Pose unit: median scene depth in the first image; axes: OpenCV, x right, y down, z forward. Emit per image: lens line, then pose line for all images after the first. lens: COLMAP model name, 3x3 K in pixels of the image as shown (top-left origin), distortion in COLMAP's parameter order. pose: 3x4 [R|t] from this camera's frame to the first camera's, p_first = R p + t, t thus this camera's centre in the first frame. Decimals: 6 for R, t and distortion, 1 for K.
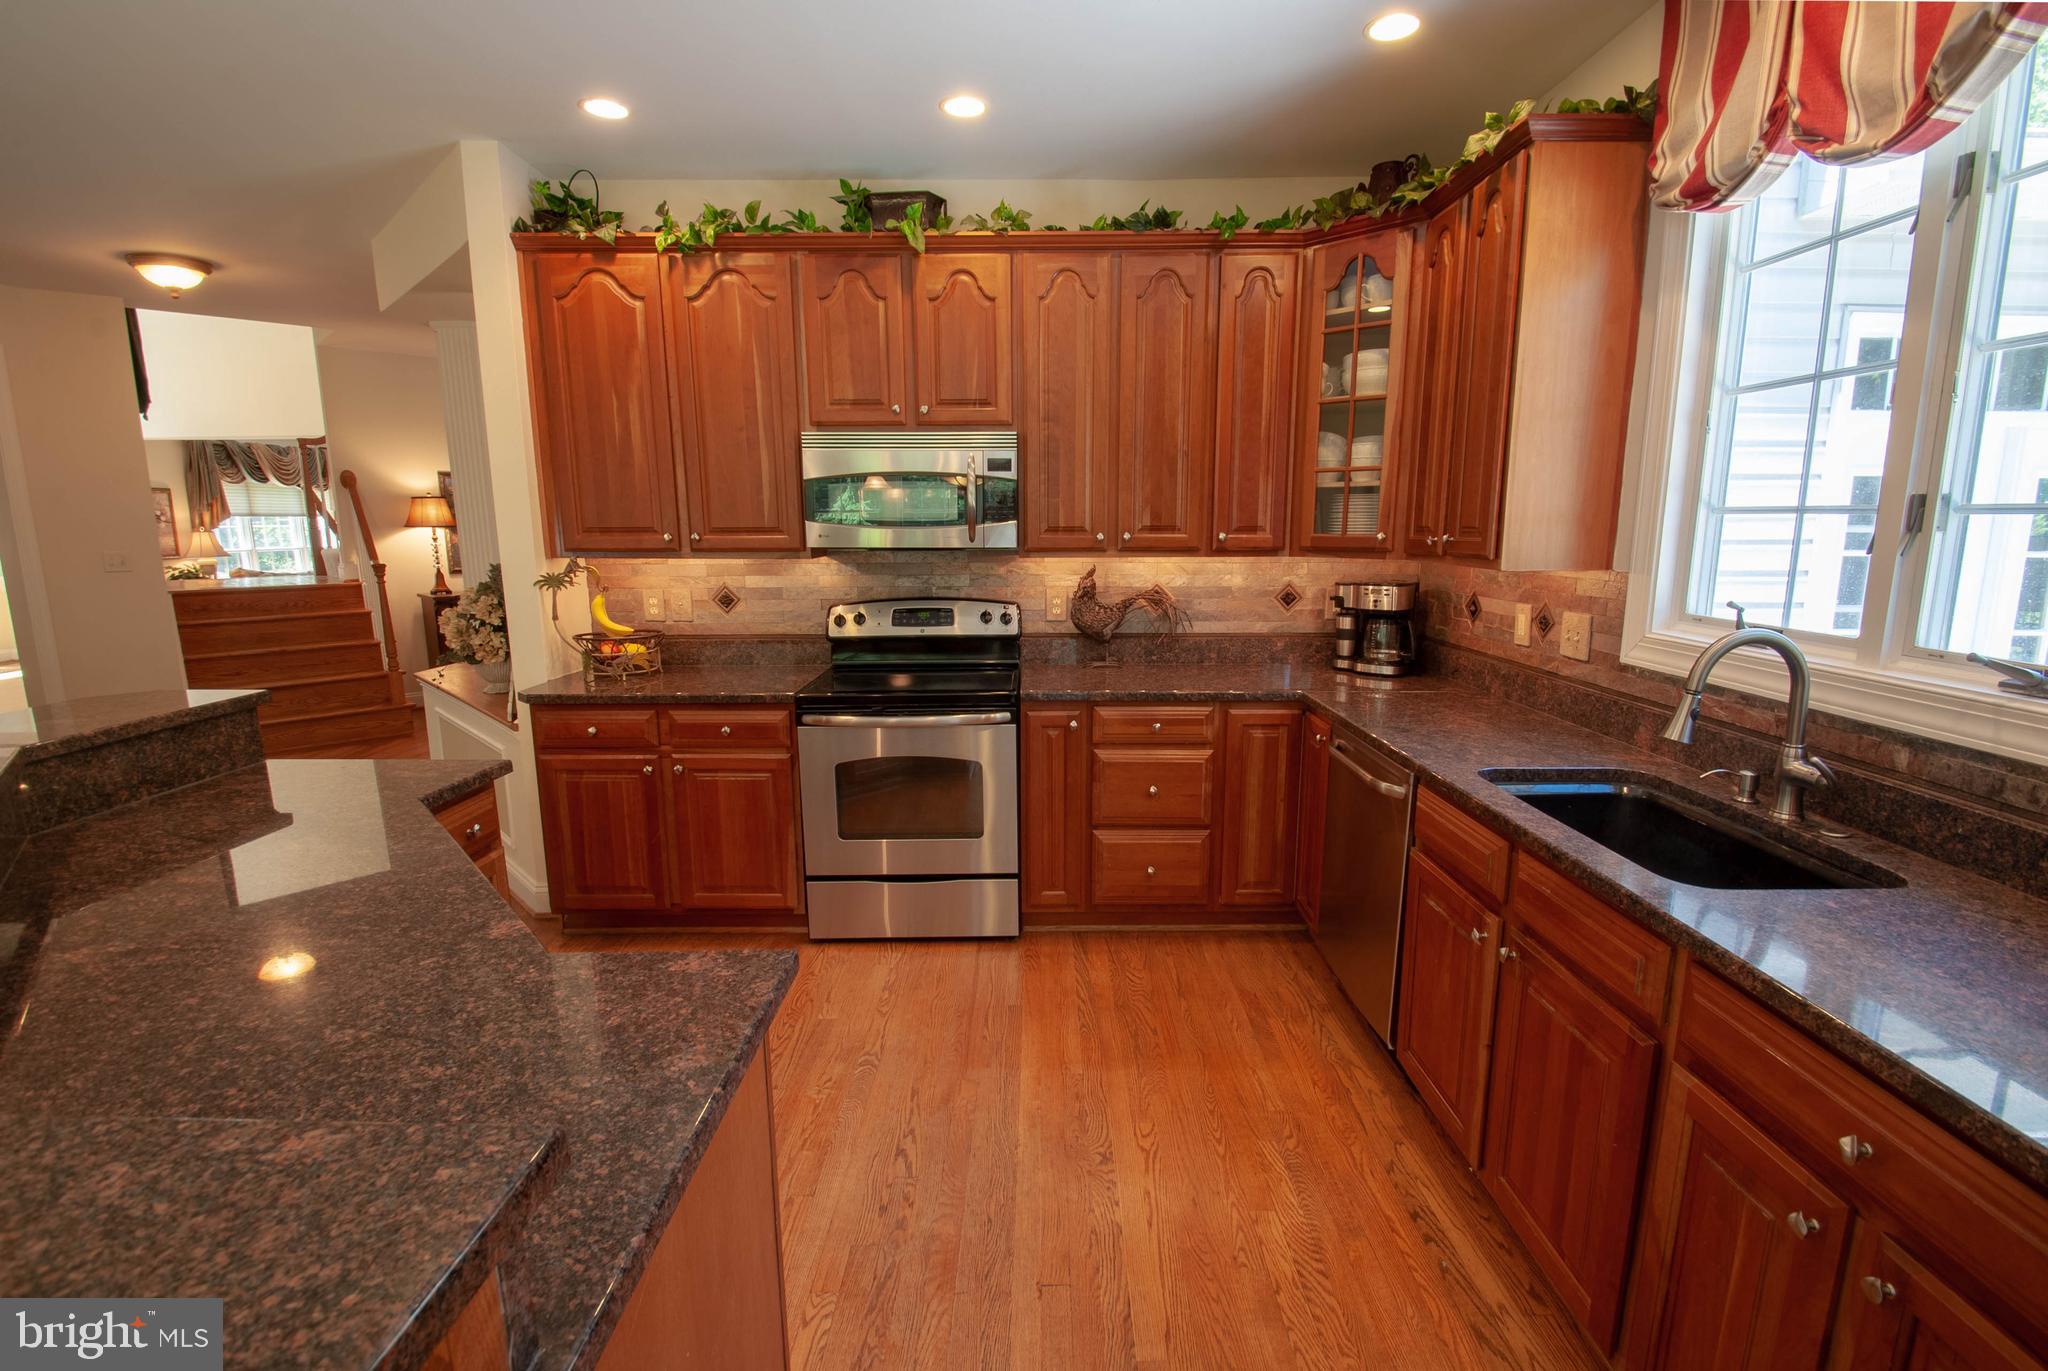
lens RADIAL K [[908.7, 0, 1013.3], [0, 908.7, 686.4], [0, 0, 1]] dist [-0.002110, -0.009007]
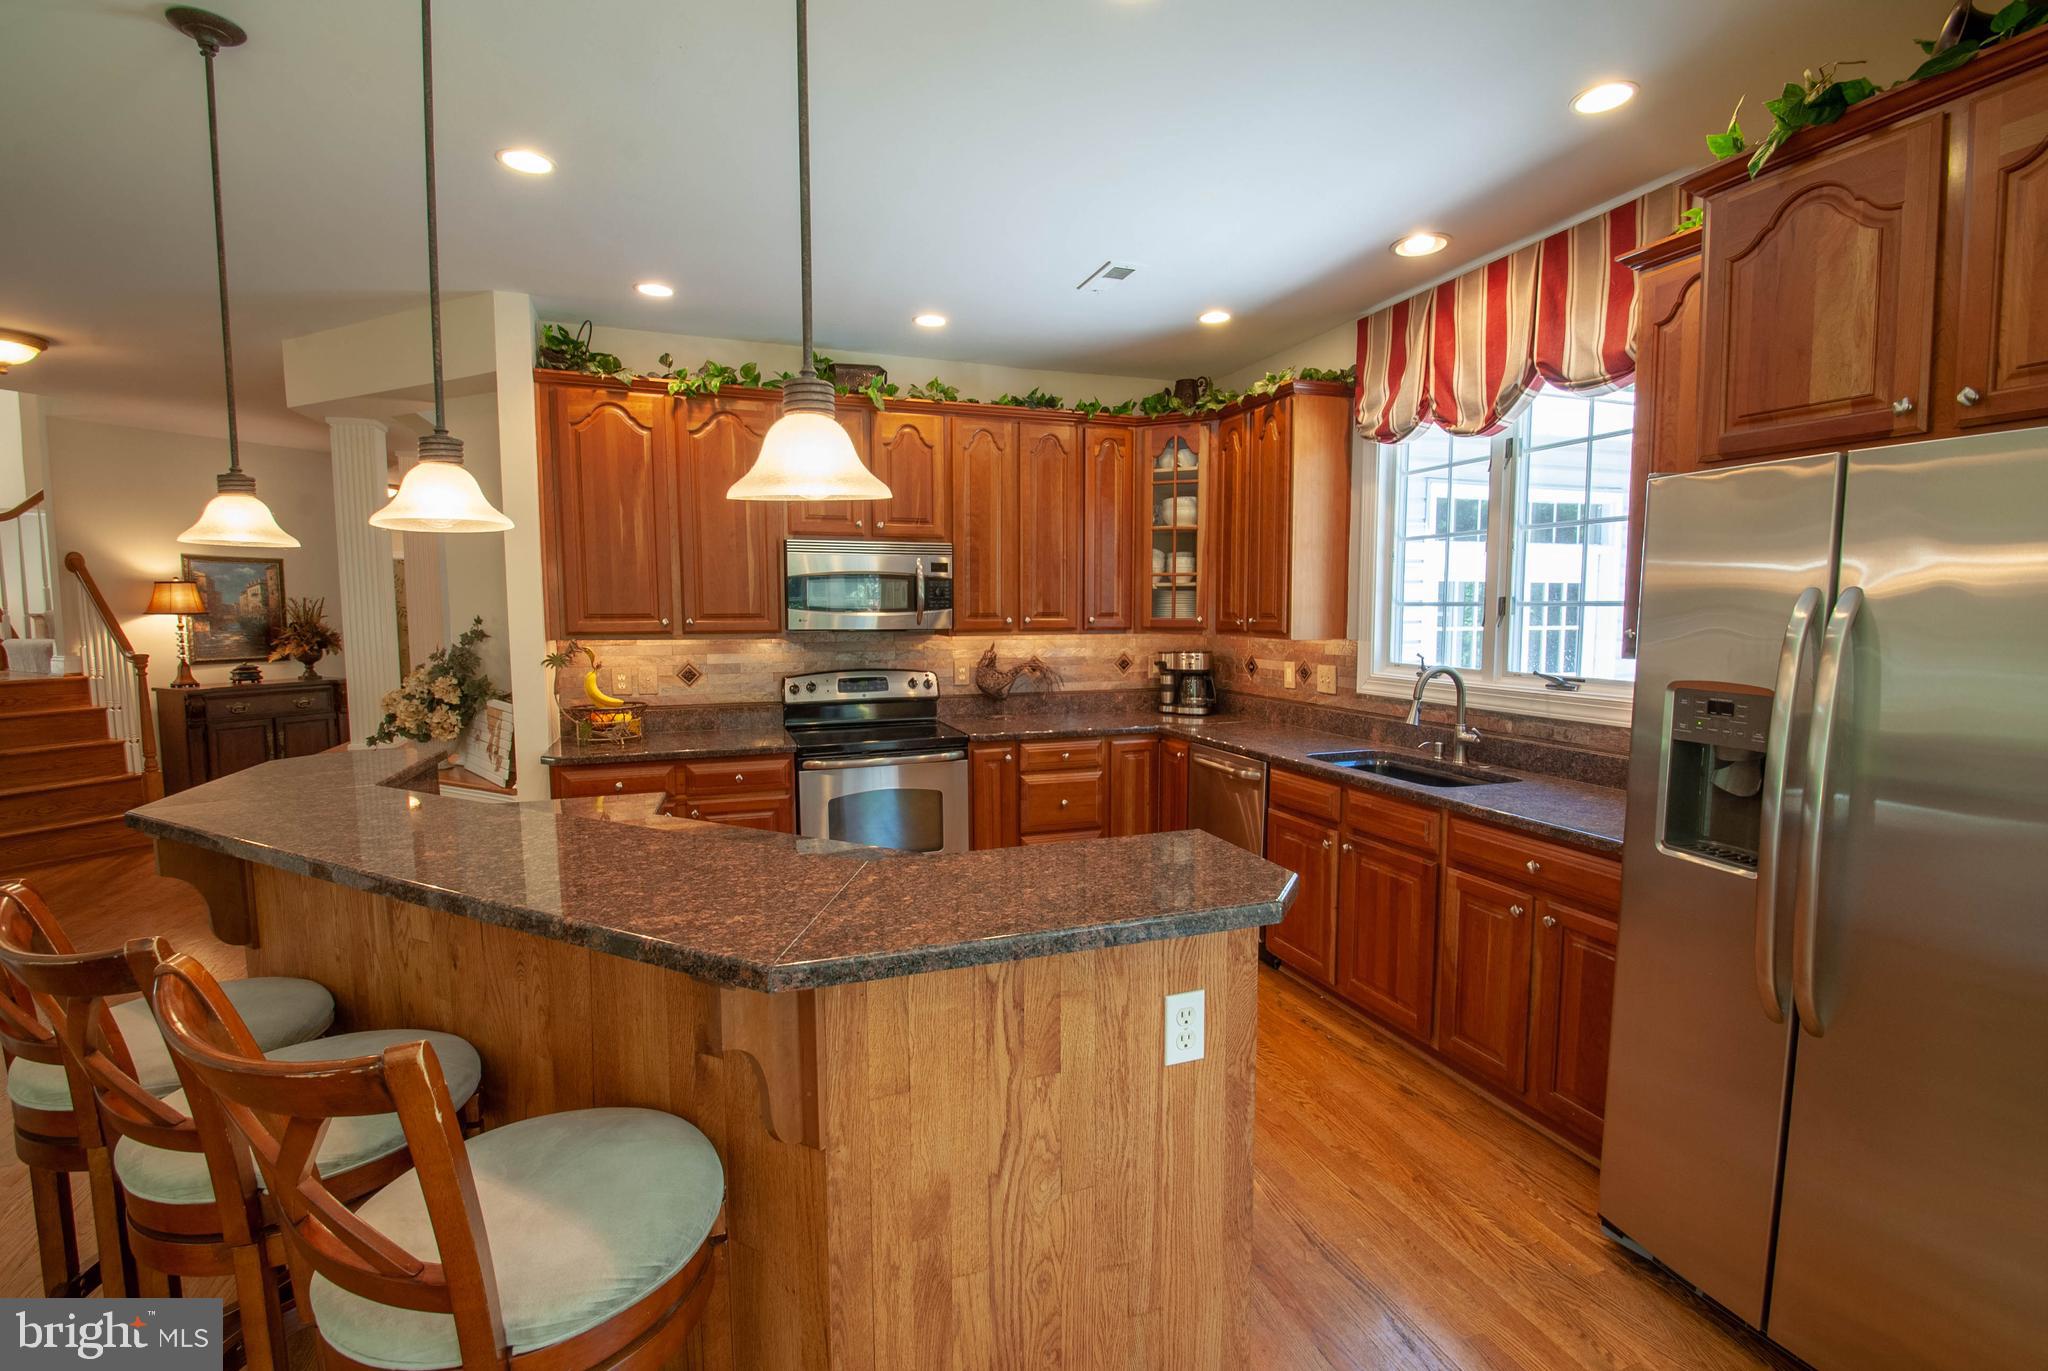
lens RADIAL K [[908.7, 0, 1005.6], [0, 908.7, 687.6], [0, 0, 1]] dist [-0.002110, -0.009007]
pose [[0.942899, -0.027429, 0.331948, -0.382121], [0.057704, 0.994986, -0.081692, 0.048291], [-0.328043, 0.096182, 0.939754, -0.280960]]
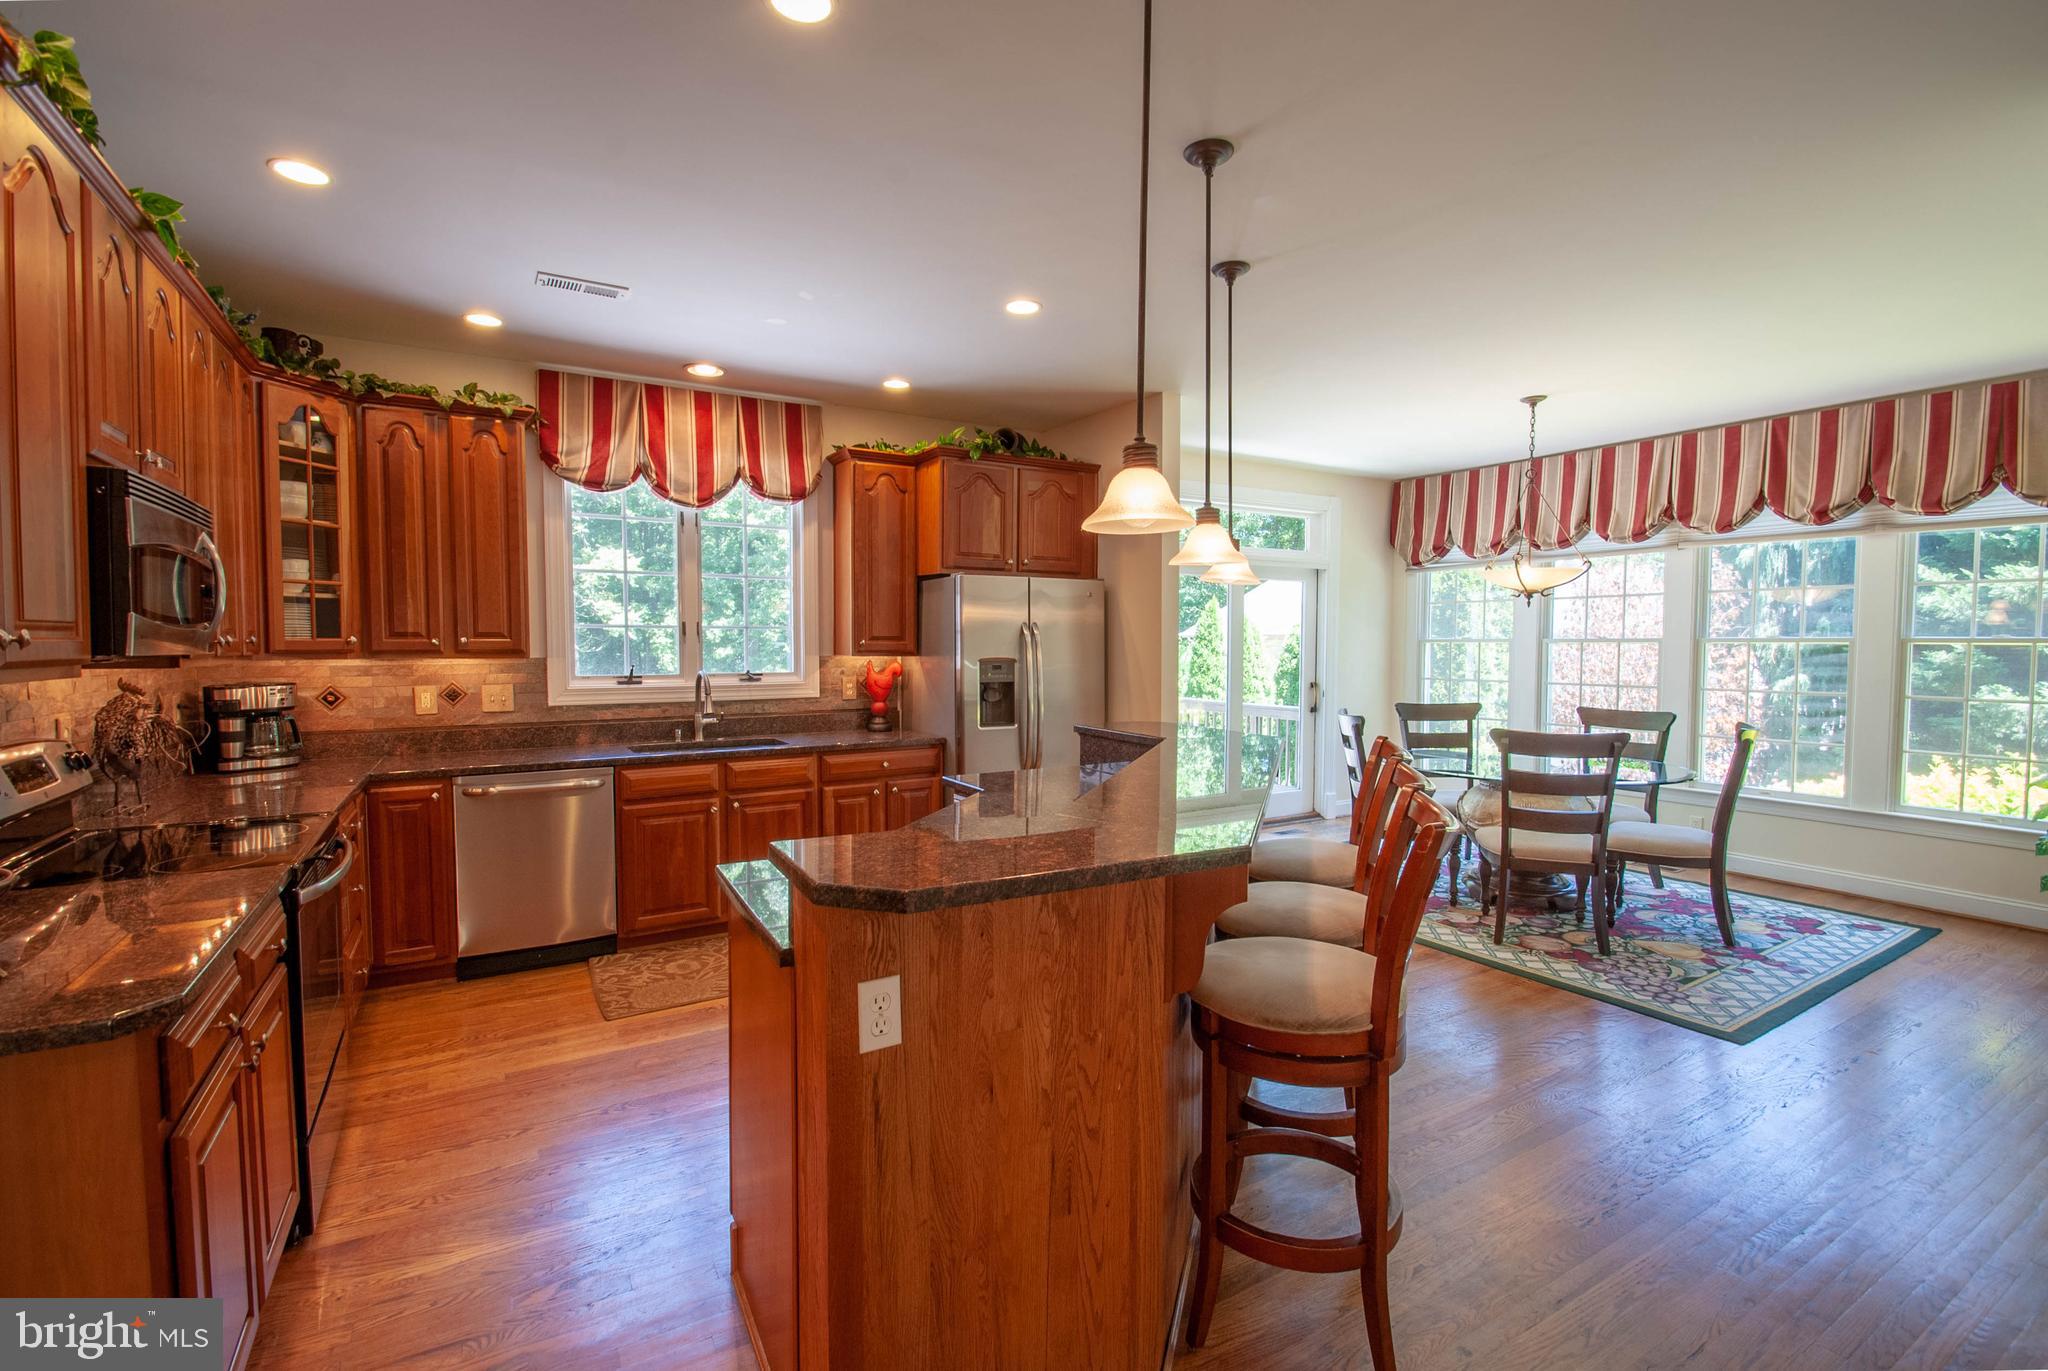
lens RADIAL K [[908.7, 0, 1044.1], [0, 908.7, 675.6], [0, 0, 1]] dist [-0.002110, -0.009007]
pose [[-0.533330, -0.032682, 0.845276, -1.077683], [0.150106, 0.979739, 0.132590, -0.135853], [-0.832483, 0.197595, -0.517619, 0.833578]]
